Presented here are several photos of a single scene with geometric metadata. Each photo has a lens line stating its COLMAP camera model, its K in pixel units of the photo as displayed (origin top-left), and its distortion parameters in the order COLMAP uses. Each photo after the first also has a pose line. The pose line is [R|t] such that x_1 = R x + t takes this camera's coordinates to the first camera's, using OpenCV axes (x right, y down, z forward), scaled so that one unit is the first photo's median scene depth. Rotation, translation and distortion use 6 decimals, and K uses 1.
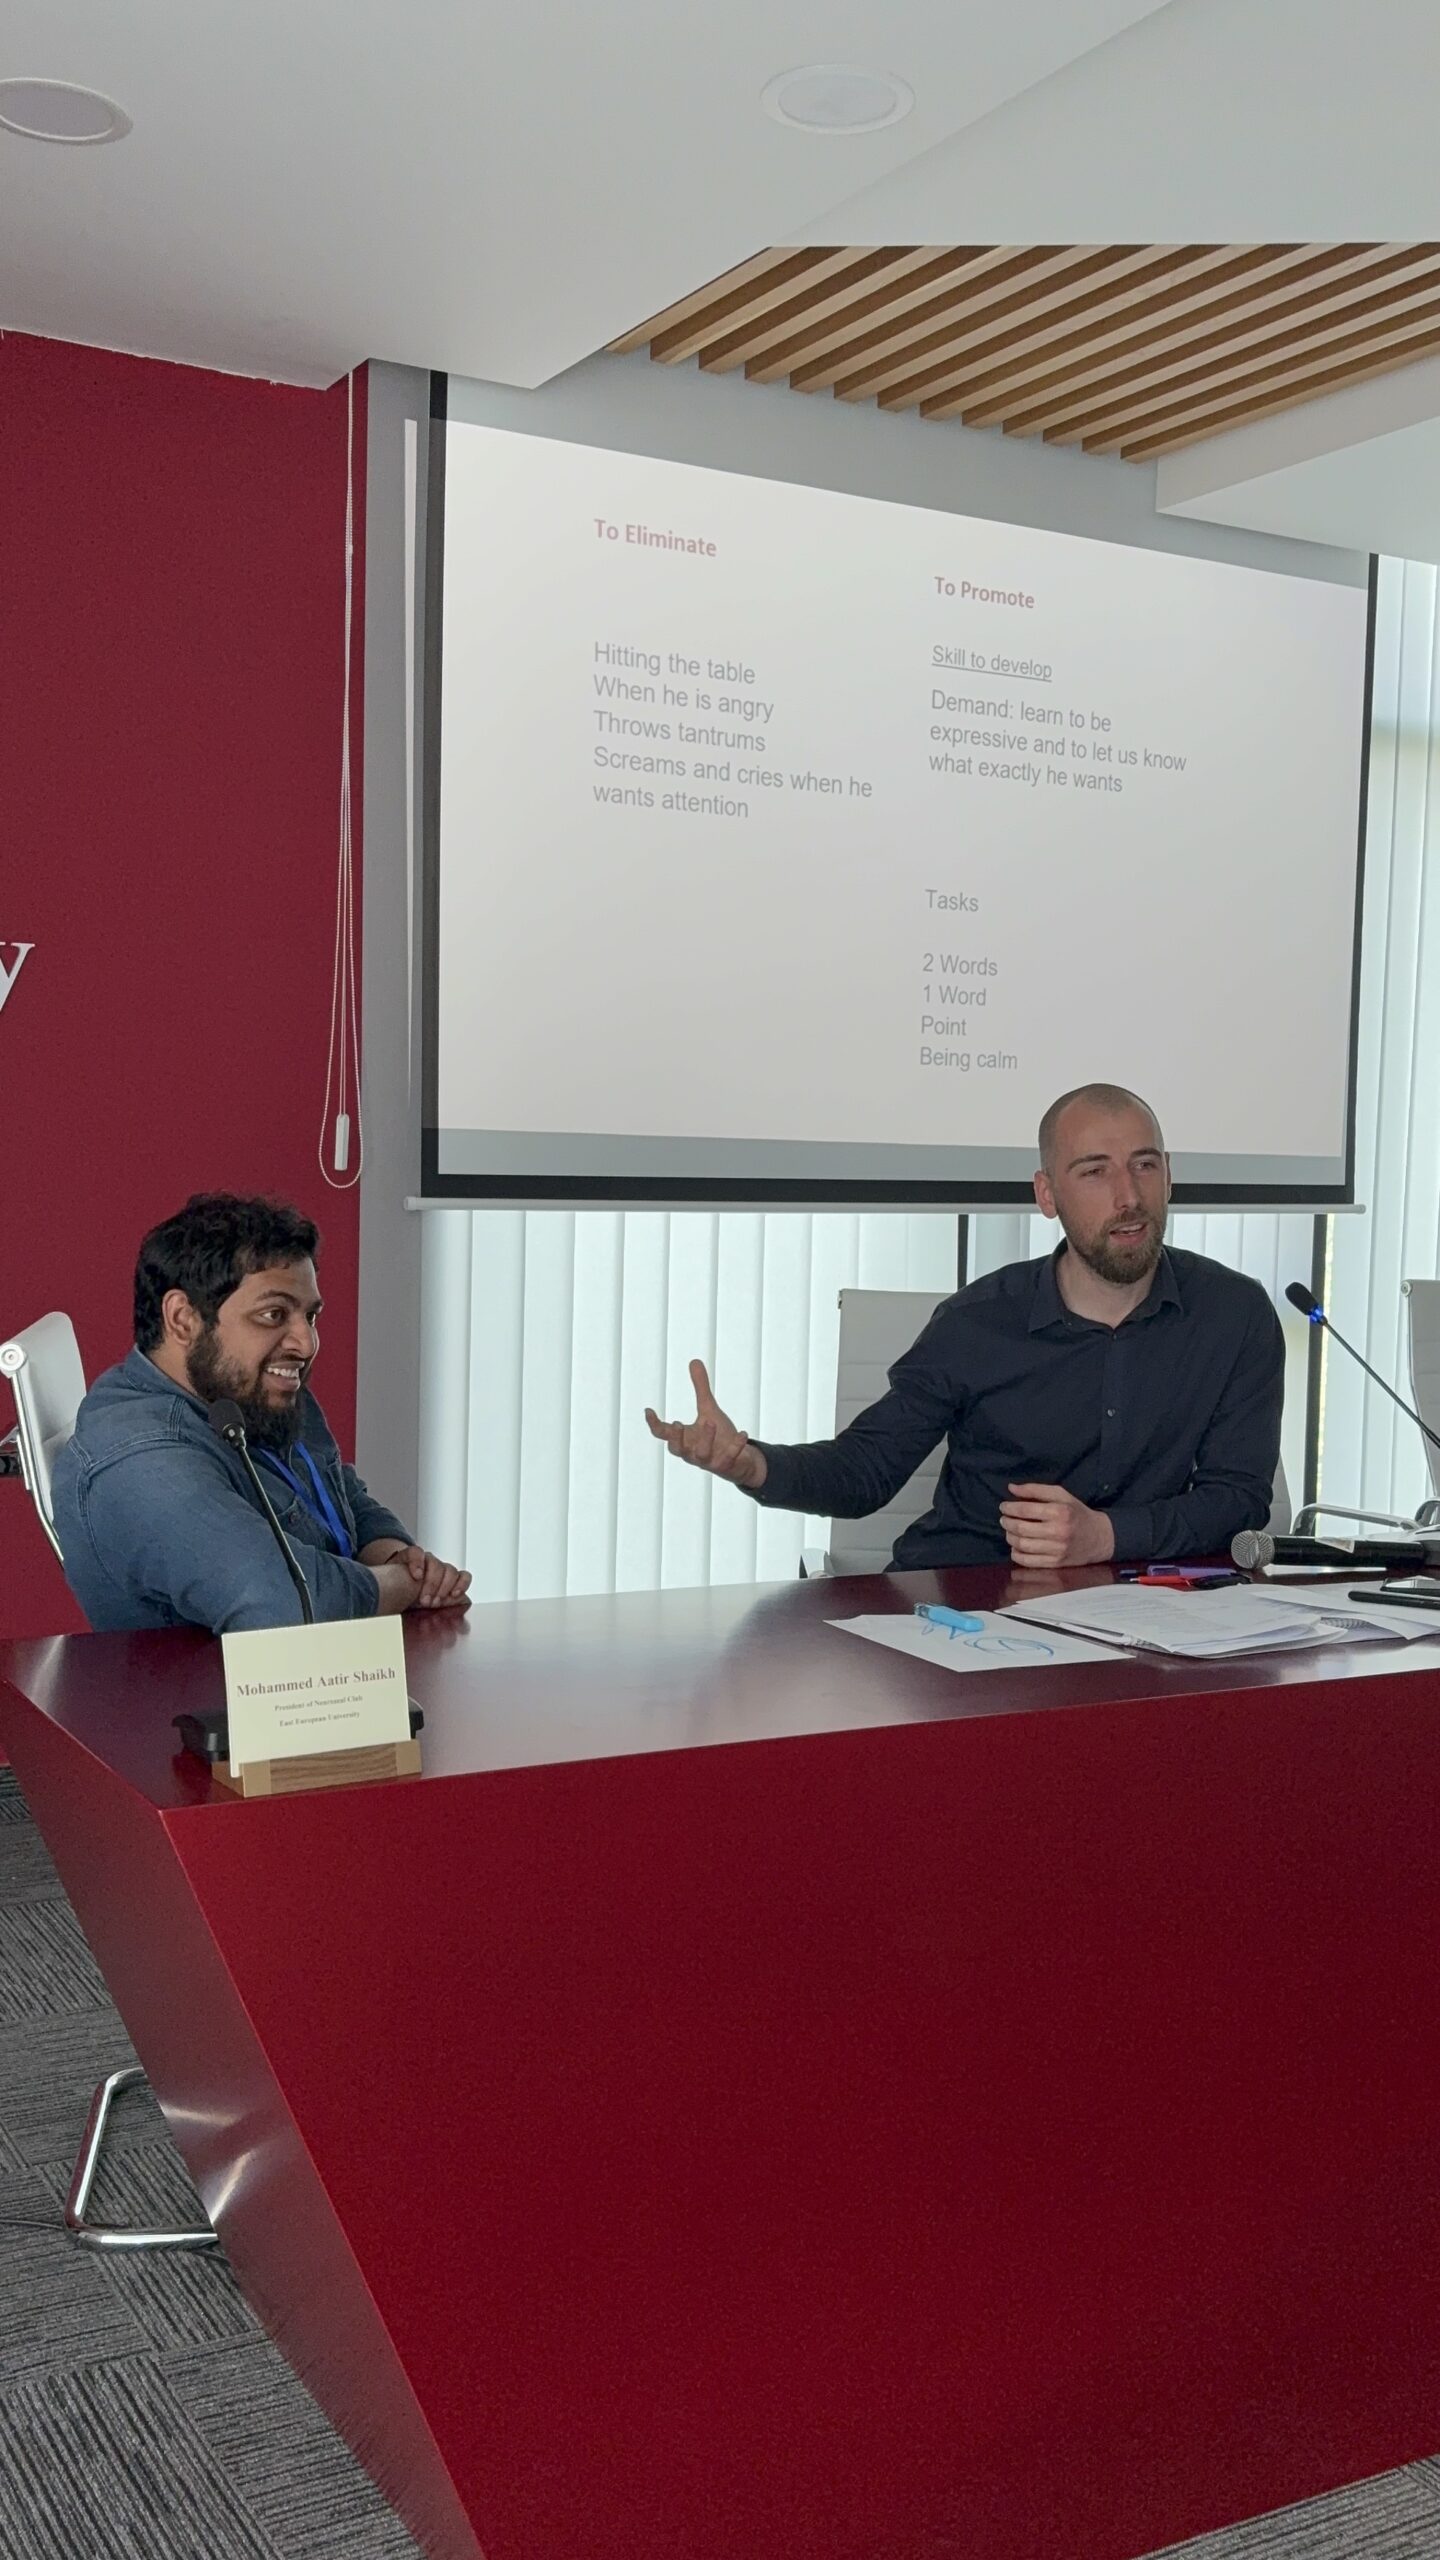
lens RADIAL K [[2398.9, 0, 715.2], [0, 2398.9, 1279.7], [0, 0, 1]] dist [-0.007472, 0.000000]
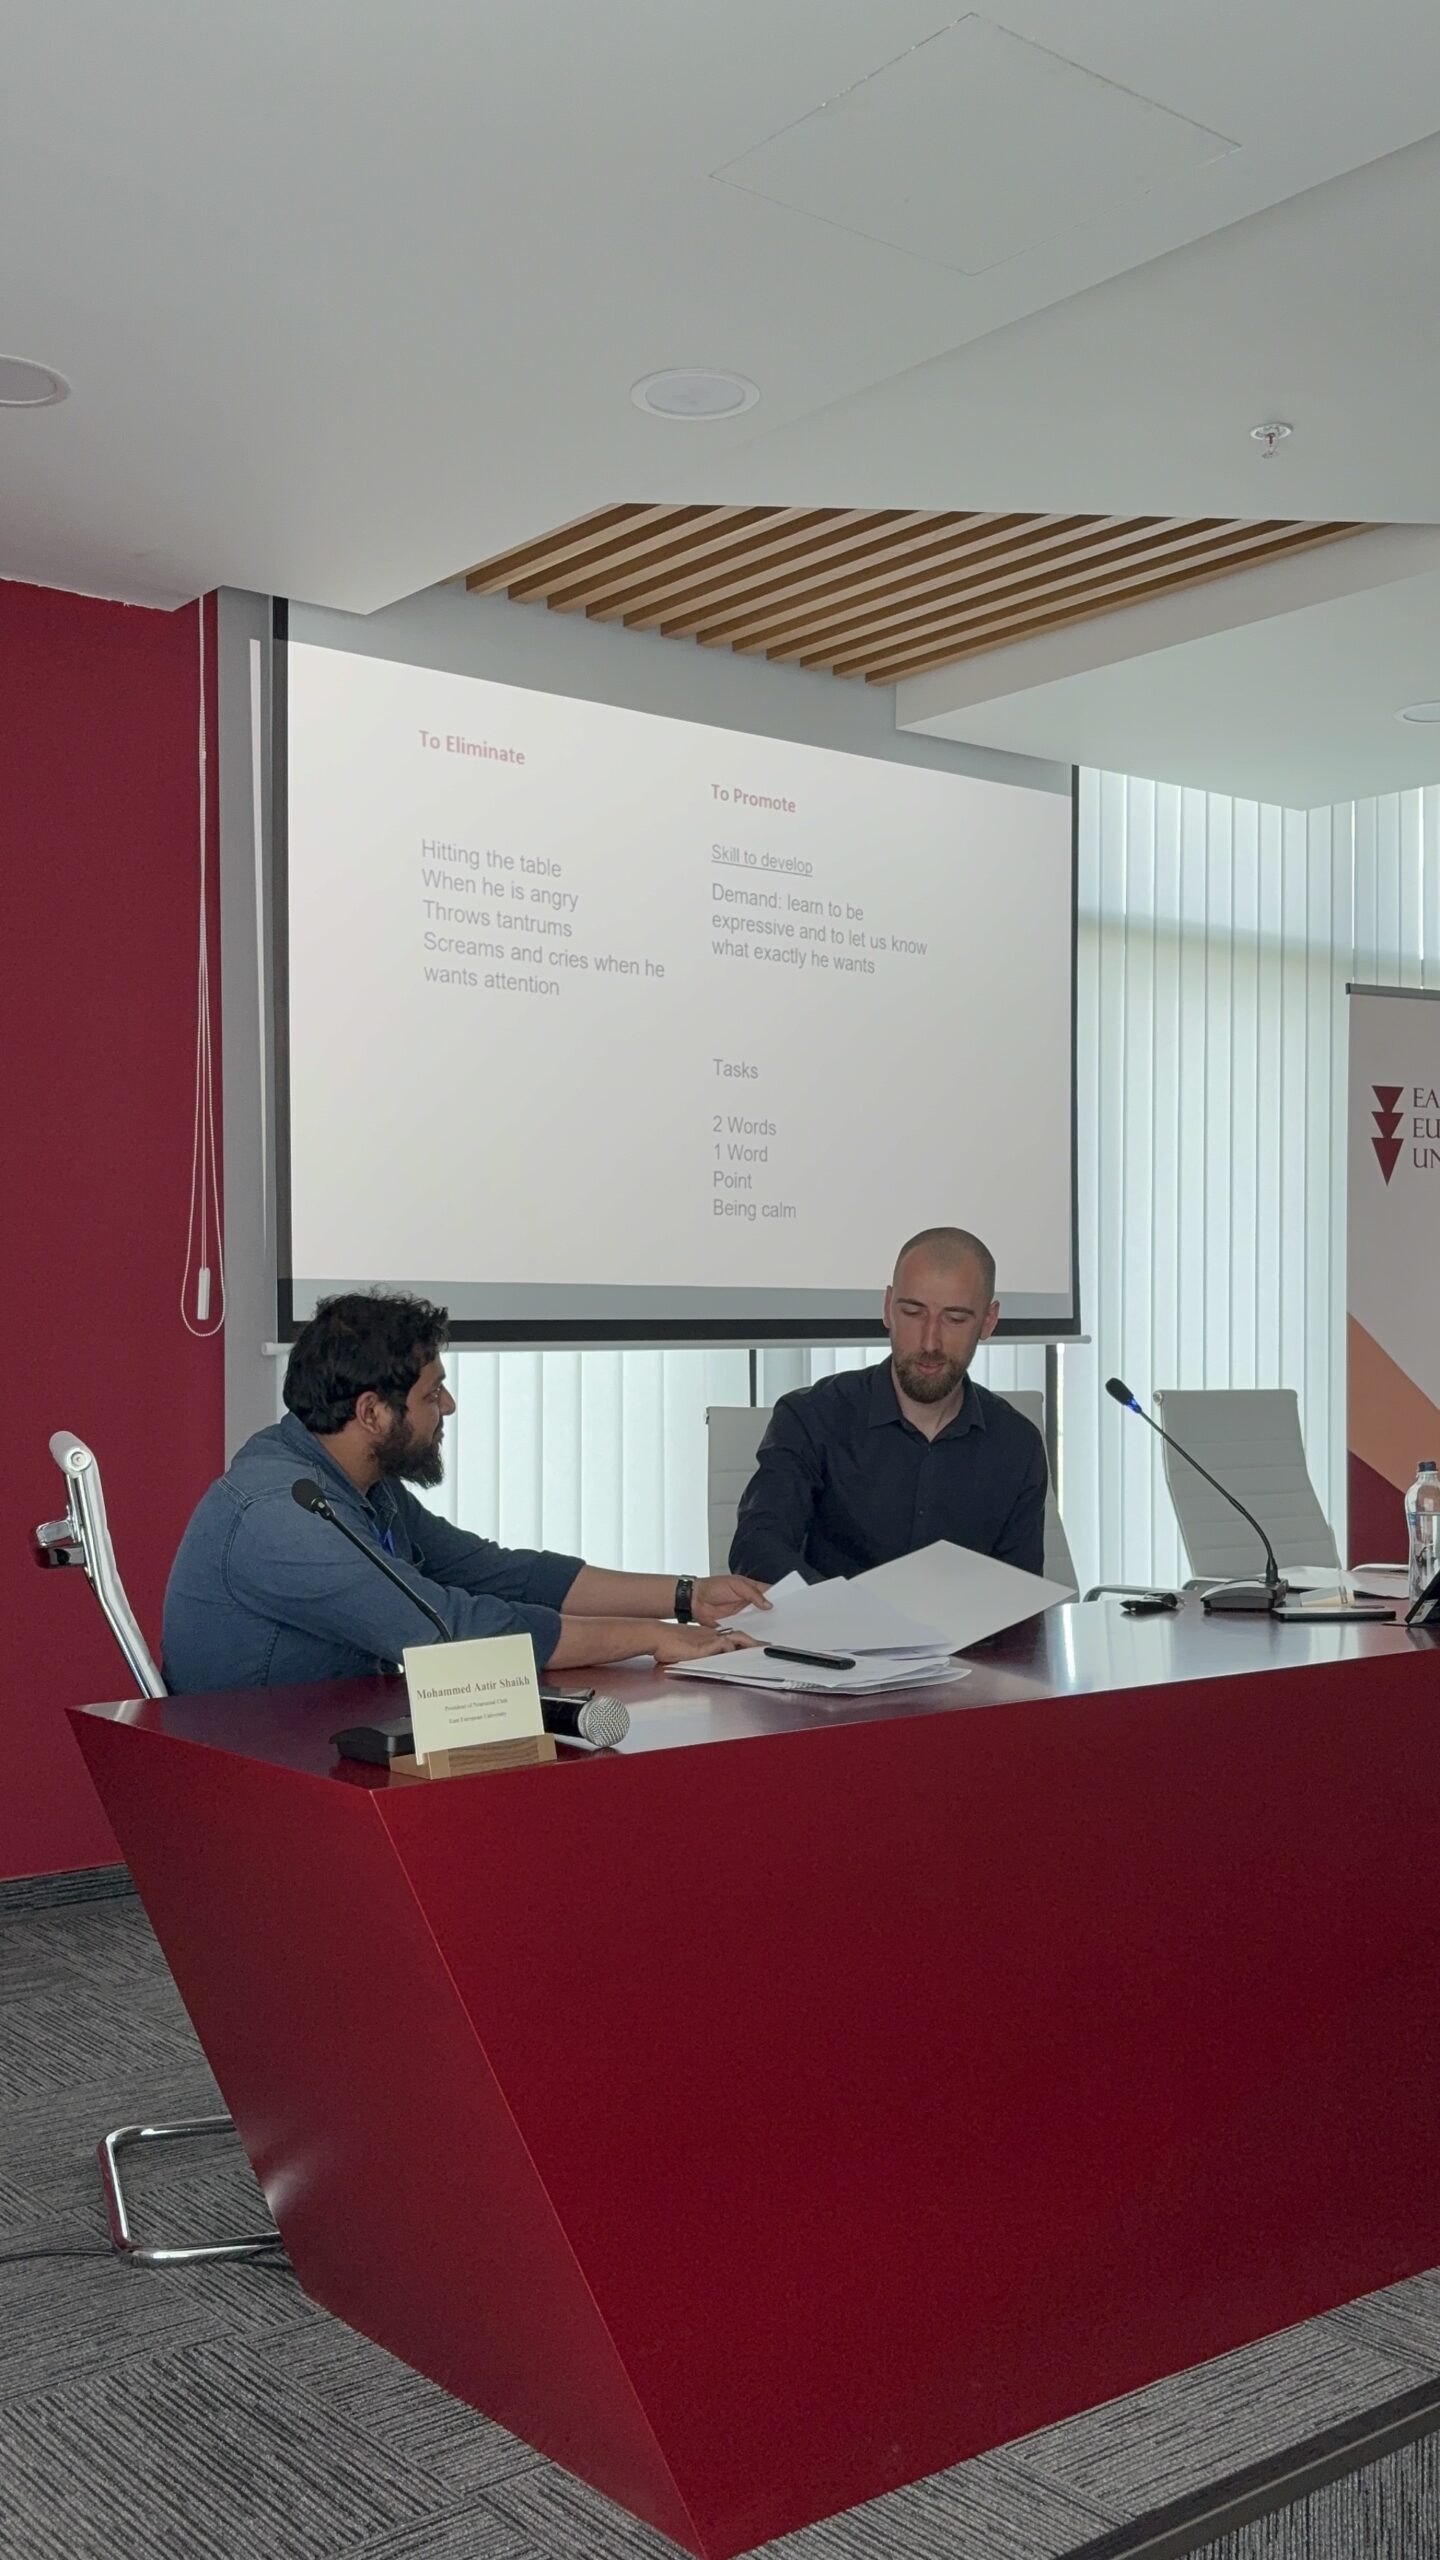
lens RADIAL K [[2398.9, 0, 724.0], [0, 2398.9, 1287.8], [0, 0, 1]] dist [-0.007472, 0.000000]
pose [[0.986832, -0.021837, 0.160268, -0.096933], [0.033177, 0.997105, -0.068424, 0.021789], [-0.158310, 0.072840, 0.984699, -0.100973]]
